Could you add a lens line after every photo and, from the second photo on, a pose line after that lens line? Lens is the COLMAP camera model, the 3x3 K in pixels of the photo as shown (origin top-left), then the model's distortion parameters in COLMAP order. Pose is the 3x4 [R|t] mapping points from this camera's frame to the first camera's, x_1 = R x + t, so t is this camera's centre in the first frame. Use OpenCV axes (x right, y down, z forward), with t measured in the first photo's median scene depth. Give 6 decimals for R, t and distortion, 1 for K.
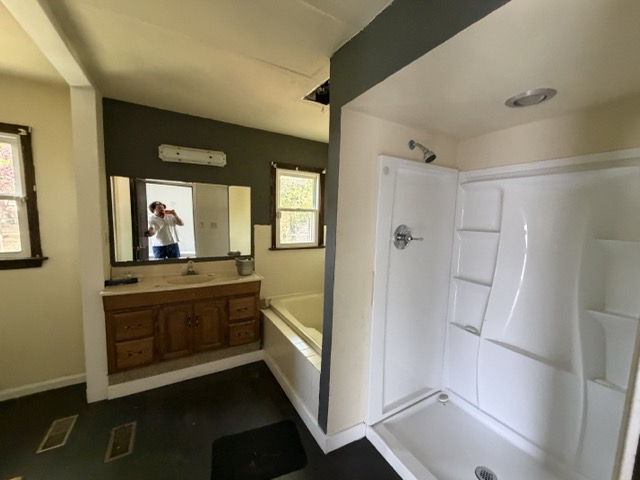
lens RADIAL K [[257.0, 0, 320.0], [0, 257.0, 240.0], [0, 0, 1]] dist [0.007801, -0.000042]
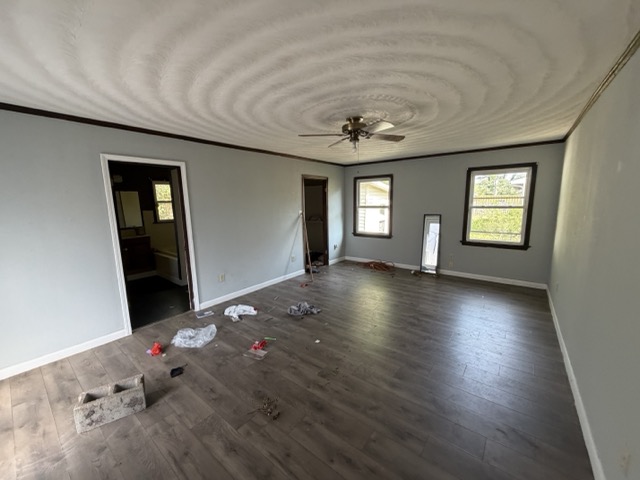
lens RADIAL K [[257.0, 0, 320.0], [0, 257.0, 240.0], [0, 0, 1]] dist [0.007801, -0.000042]
pose [[0.937282, -0.101405, 0.333497, 0.248881], [0.080732, 0.993886, 0.075313, 0.093526], [-0.339095, -0.043666, 0.939738, -0.978964]]
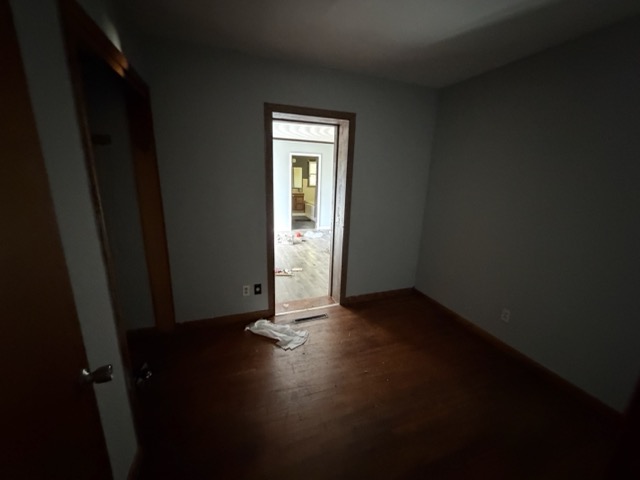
lens RADIAL K [[257.0, 0, 320.0], [0, 257.0, 240.0], [0, 0, 1]] dist [0.007801, -0.000042]
pose [[0.980528, 0.048862, -0.190205, 0.492721], [-0.021410, 0.989376, 0.143794, 0.188118], [0.195210, -0.136922, 0.971157, -1.785938]]
